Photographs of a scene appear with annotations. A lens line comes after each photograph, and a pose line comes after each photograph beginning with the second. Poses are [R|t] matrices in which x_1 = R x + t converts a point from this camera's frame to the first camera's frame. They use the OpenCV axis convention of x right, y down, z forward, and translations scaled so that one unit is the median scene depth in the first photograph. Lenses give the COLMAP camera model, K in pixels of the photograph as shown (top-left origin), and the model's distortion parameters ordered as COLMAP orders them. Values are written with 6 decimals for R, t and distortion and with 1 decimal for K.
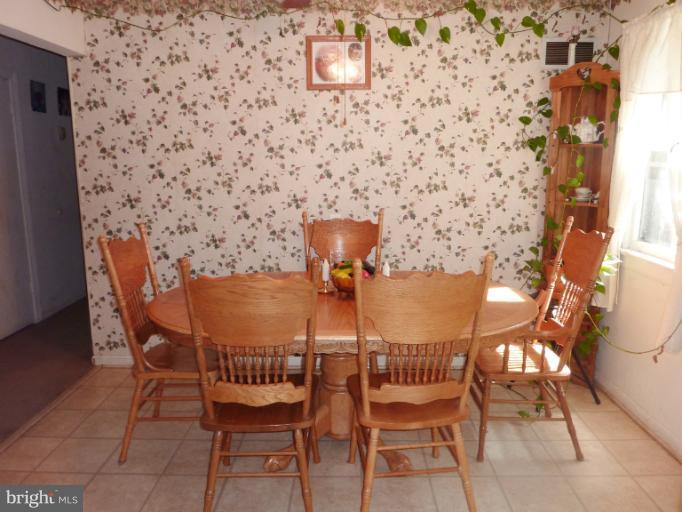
lens RADIAL K [[526.0, 0, 341.0], [0, 526.0, 256.0], [0, 0, 1]] dist [-0.023000, -0.007699]
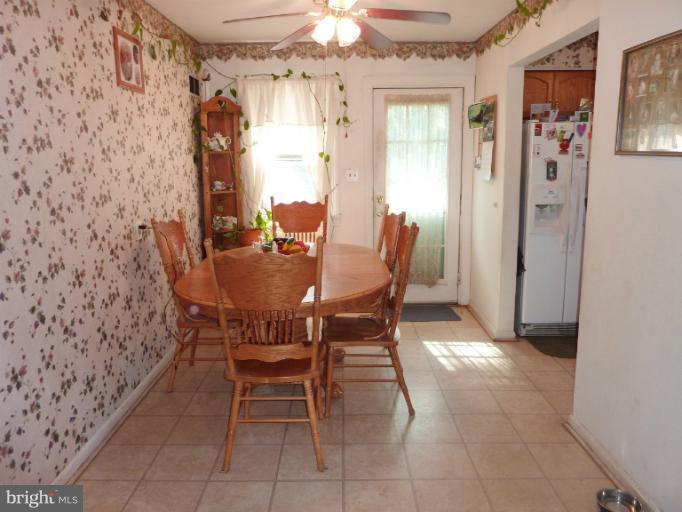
lens RADIAL K [[526.0, 0, 341.0], [0, 526.0, 256.0], [0, 0, 1]] dist [-0.023000, -0.007699]
pose [[-0.014115, -0.177309, 0.984054, -1.017439], [0.189962, 0.965753, 0.176736, -0.122820], [-0.981690, 0.189427, 0.020051, 0.673285]]
